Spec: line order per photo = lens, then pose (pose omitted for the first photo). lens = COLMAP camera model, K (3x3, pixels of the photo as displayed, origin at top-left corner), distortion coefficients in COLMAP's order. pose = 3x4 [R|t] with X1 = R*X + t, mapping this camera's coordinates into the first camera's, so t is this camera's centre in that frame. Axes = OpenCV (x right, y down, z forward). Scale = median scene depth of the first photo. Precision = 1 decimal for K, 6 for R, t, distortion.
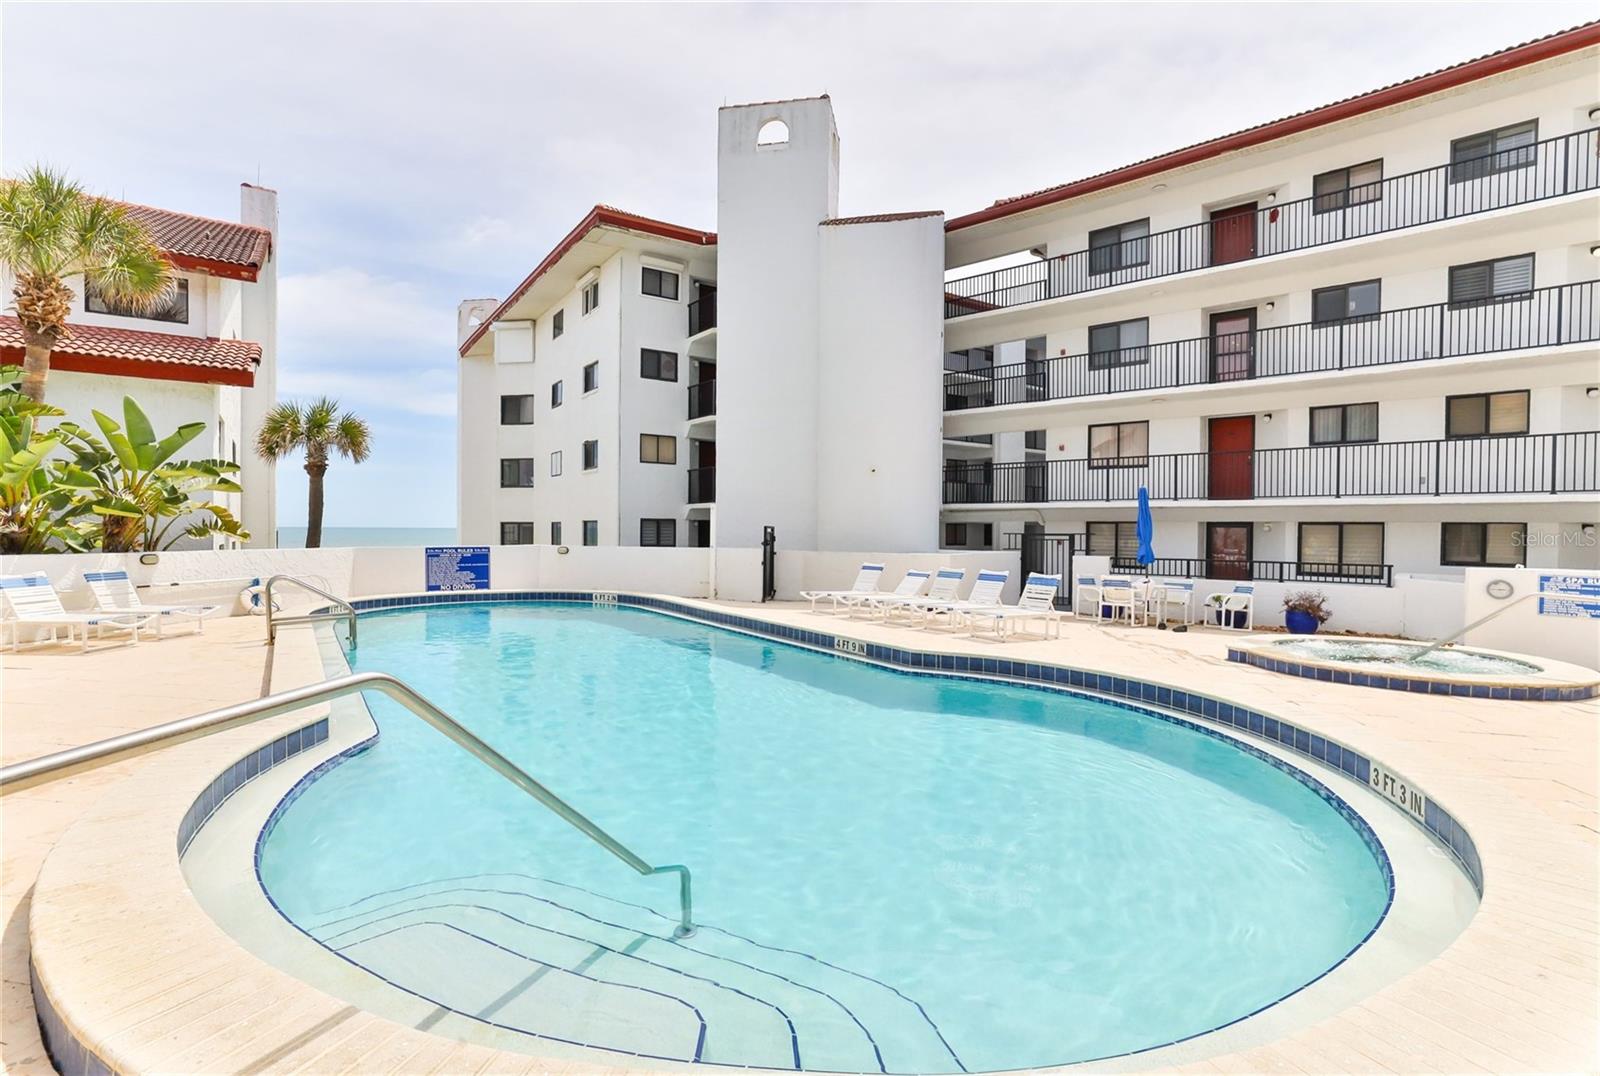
lens RADIAL K [[740.2, 0, 778.6], [0, 740.2, 538.0], [0, 0, 1]] dist [-0.036035, 0.019926]
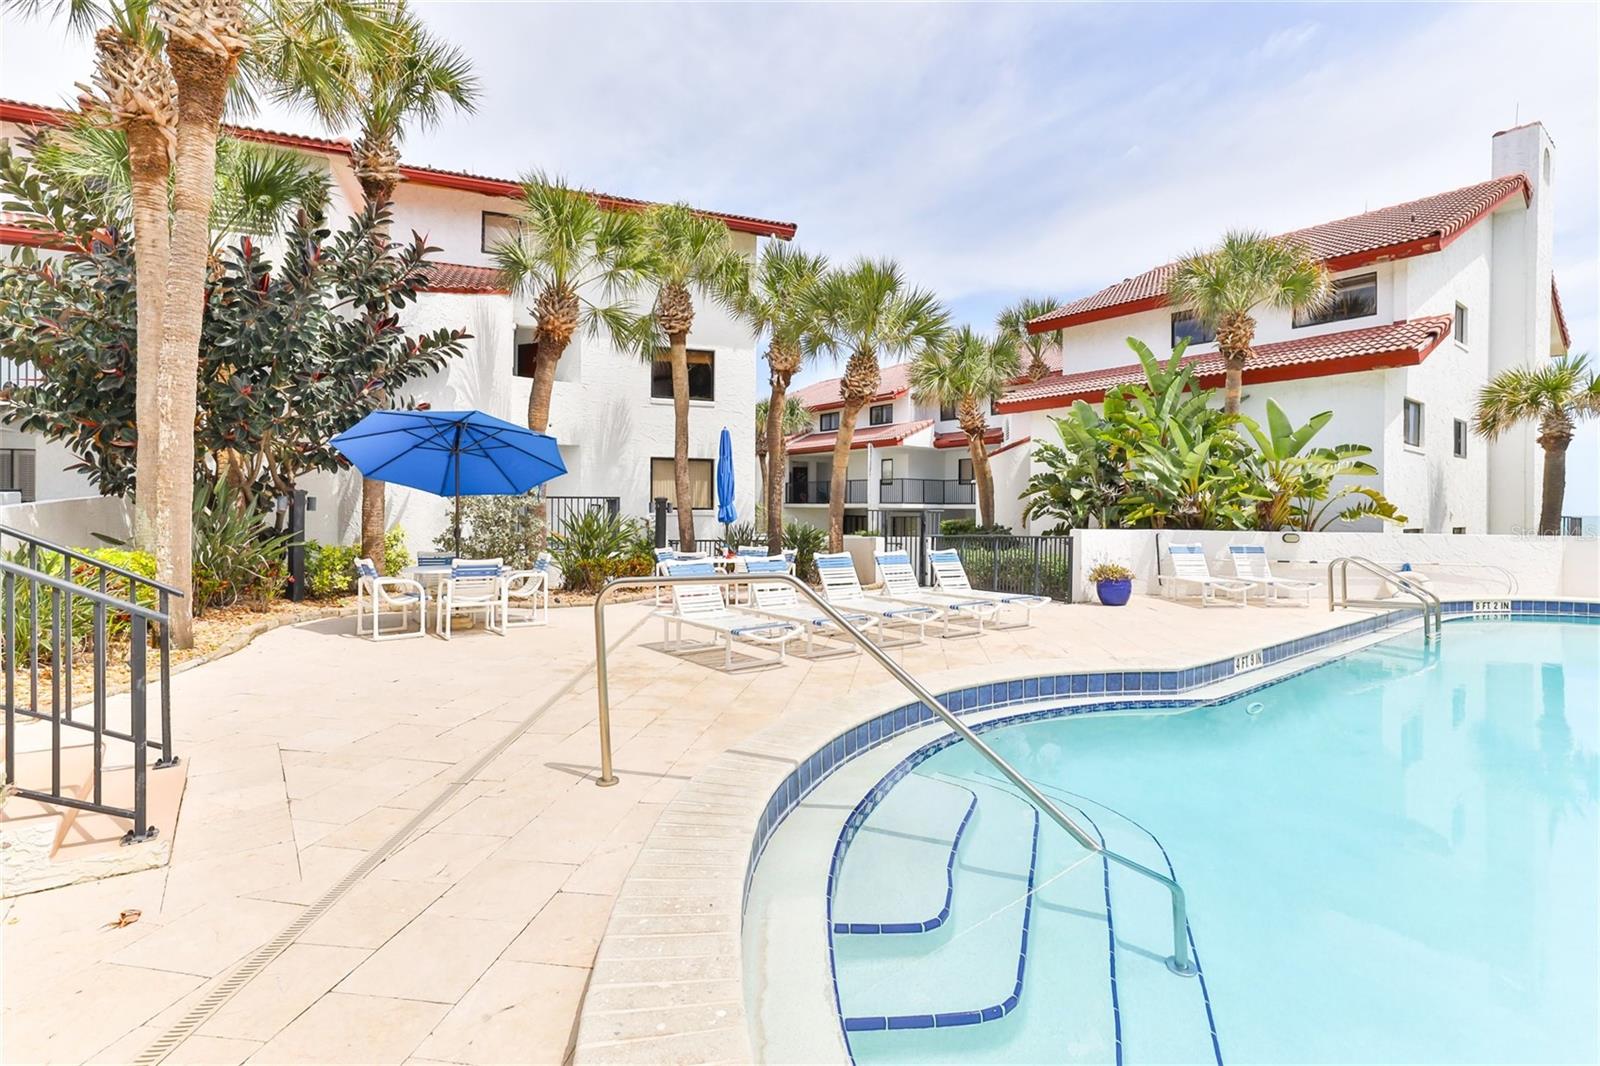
lens RADIAL K [[736.9, 0, 794.8], [0, 736.9, 506.4], [0, 0, 1]] dist [-0.016582, 0.014418]
pose [[0.075047, -0.010709, -0.997122, 0.118625], [-0.019650, 0.999732, -0.012216, 0.004976], [0.996986, 0.020510, 0.074817, 0.078835]]
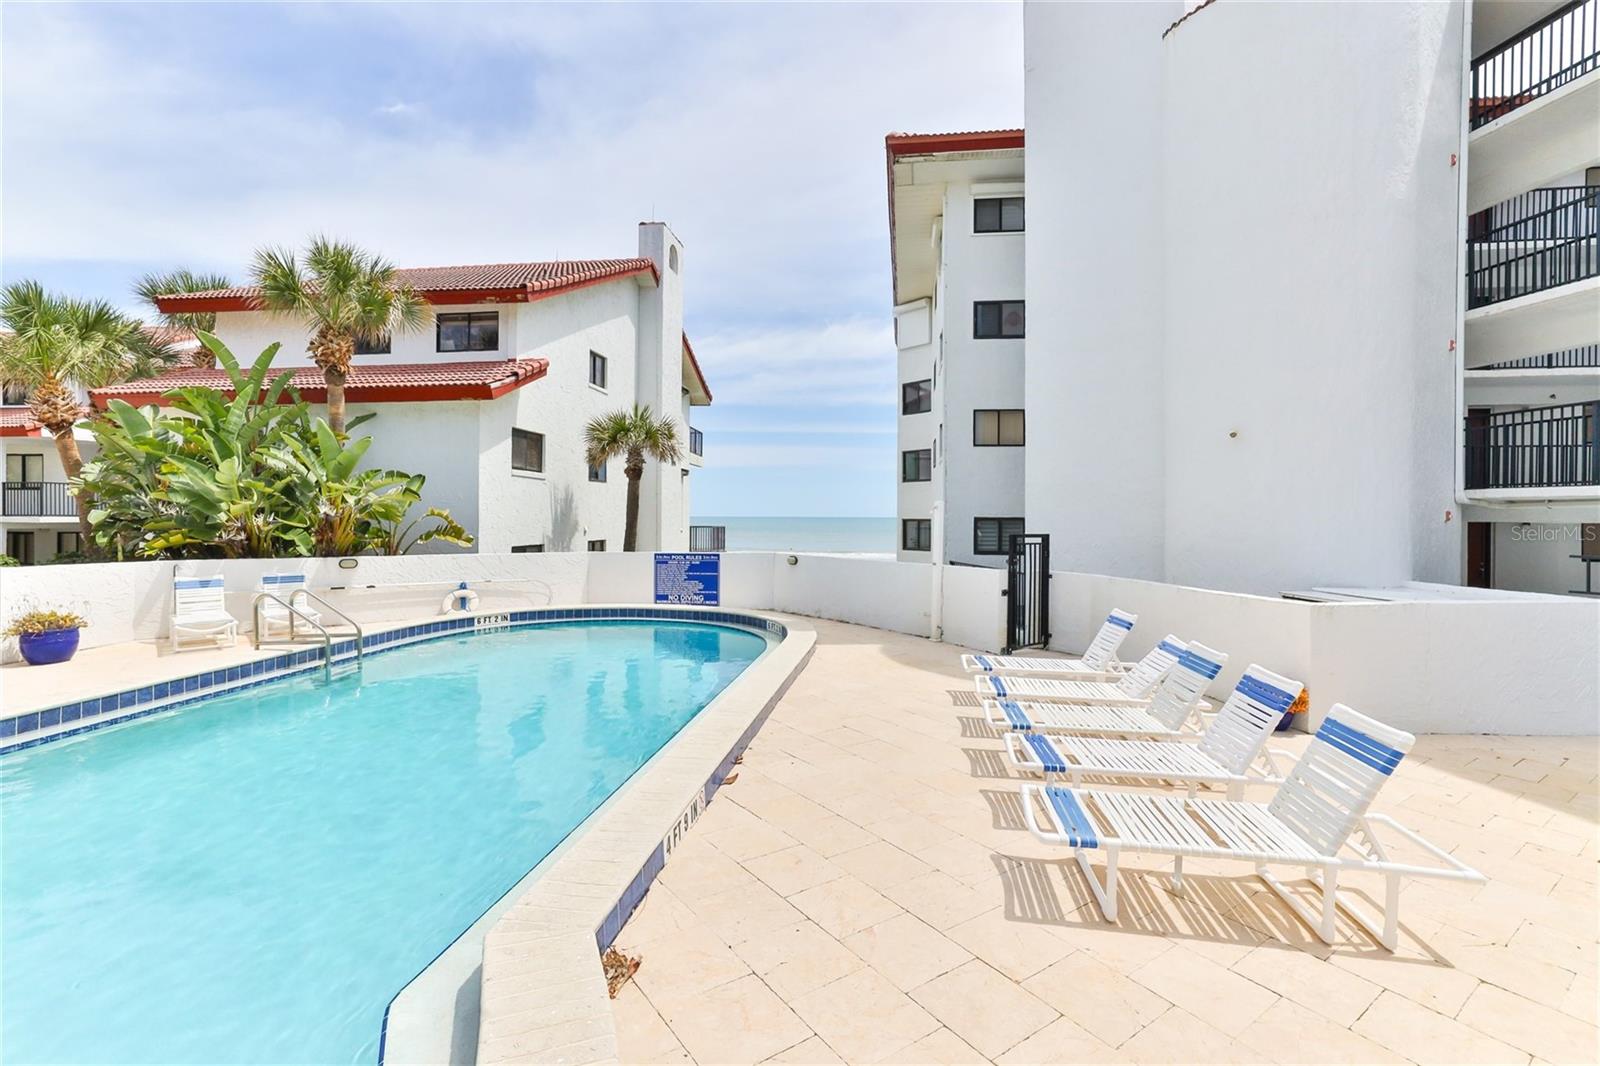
lens RADIAL K [[729.9, 0, 800.2], [0, 729.9, 521.8], [0, 0, 1]] dist [-0.018416, 0.000104]
pose [[0.759362, 0.001443, -0.650666, 0.206381], [-0.007592, 0.999949, -0.006643, -0.017654], [0.650624, 0.009985, 0.759335, 0.334050]]
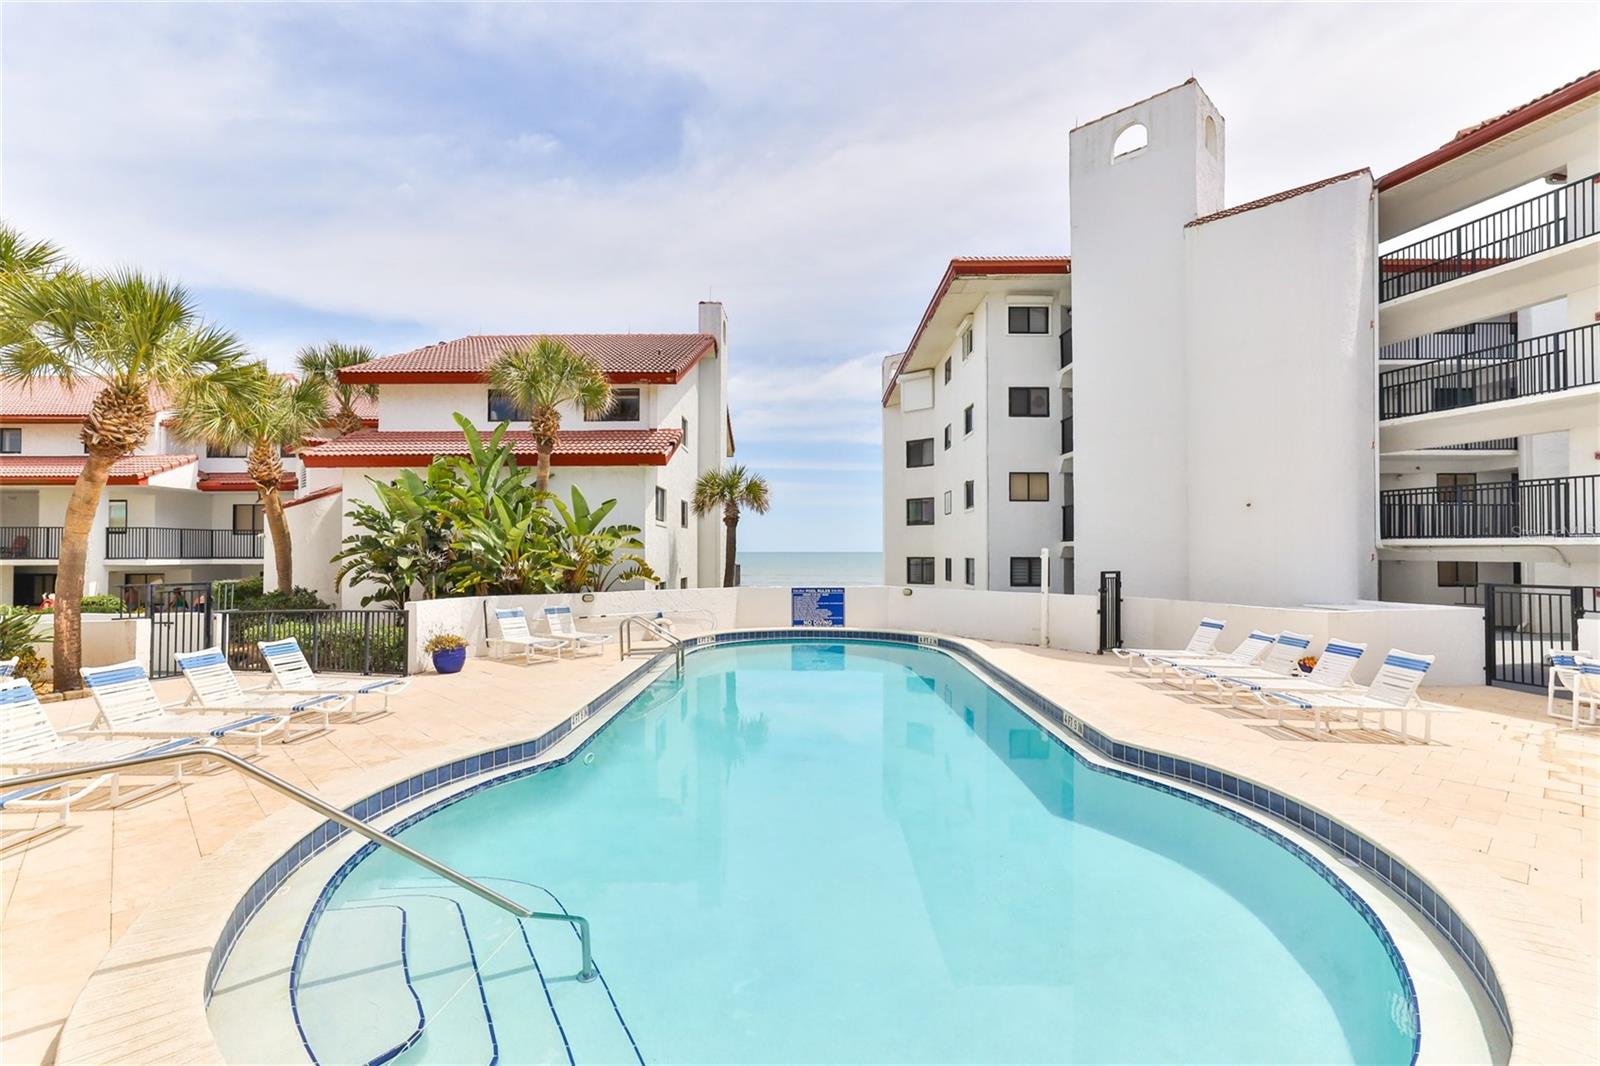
lens RADIAL K [[729.2, 0, 800.1], [0, 729.2, 544.2], [0, 0, 1]] dist [-0.031288, 0.017903]
pose [[0.832238, -0.012518, -0.554278, 0.139665], [-0.002016, 0.999670, -0.025603, -0.021685], [0.554415, 0.022425, 0.831938, 0.031343]]
